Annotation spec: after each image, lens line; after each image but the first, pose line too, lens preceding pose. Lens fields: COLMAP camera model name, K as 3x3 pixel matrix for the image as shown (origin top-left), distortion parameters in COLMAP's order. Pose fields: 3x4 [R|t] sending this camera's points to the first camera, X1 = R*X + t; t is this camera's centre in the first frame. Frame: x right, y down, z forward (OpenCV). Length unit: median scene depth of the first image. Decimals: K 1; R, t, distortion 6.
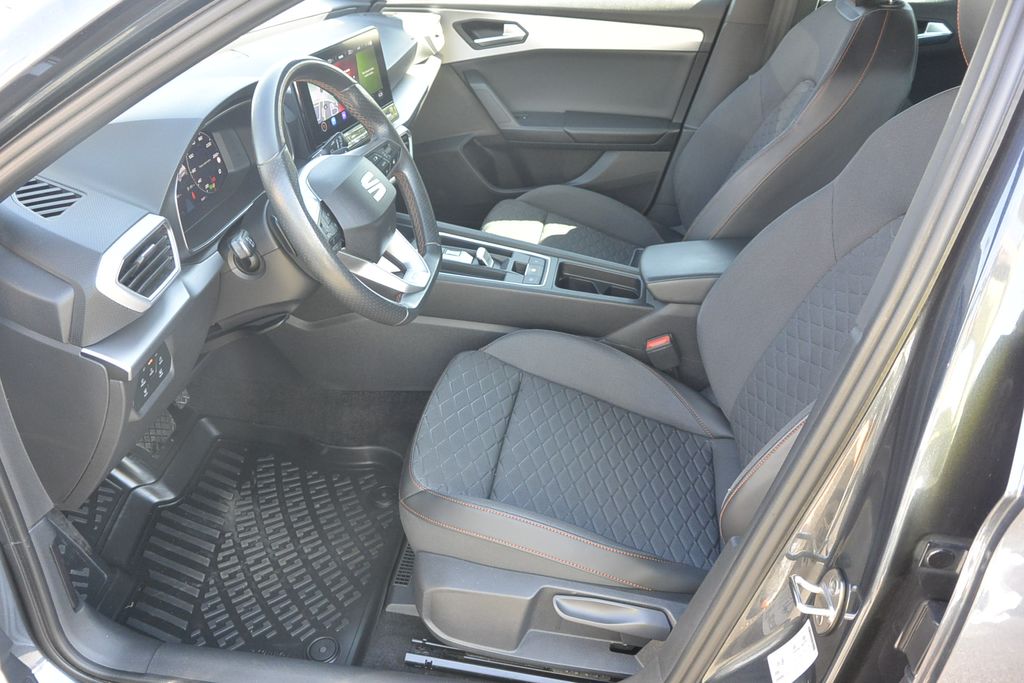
lens RADIAL K [[785.6, 0, 508.0], [0, 785.6, 344.5], [0, 0, 1]] dist [-0.005795, 0.016494]
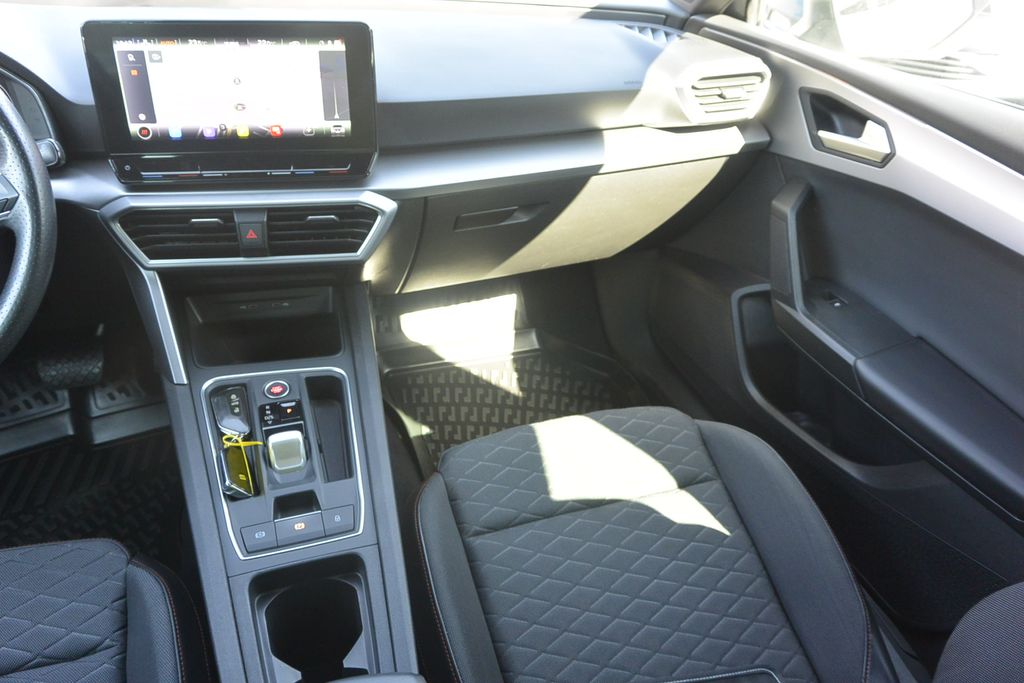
lens RADIAL K [[785.6, 0, 507.8], [0, 785.6, 337.9], [0, 0, 1]] dist [-0.005795, 0.016494]
pose [[0.460168, 0.520501, -0.719252, 0.401491], [-0.511134, 0.817714, 0.264738, -0.400091], [0.725939, 0.245810, 0.642332, 0.716700]]
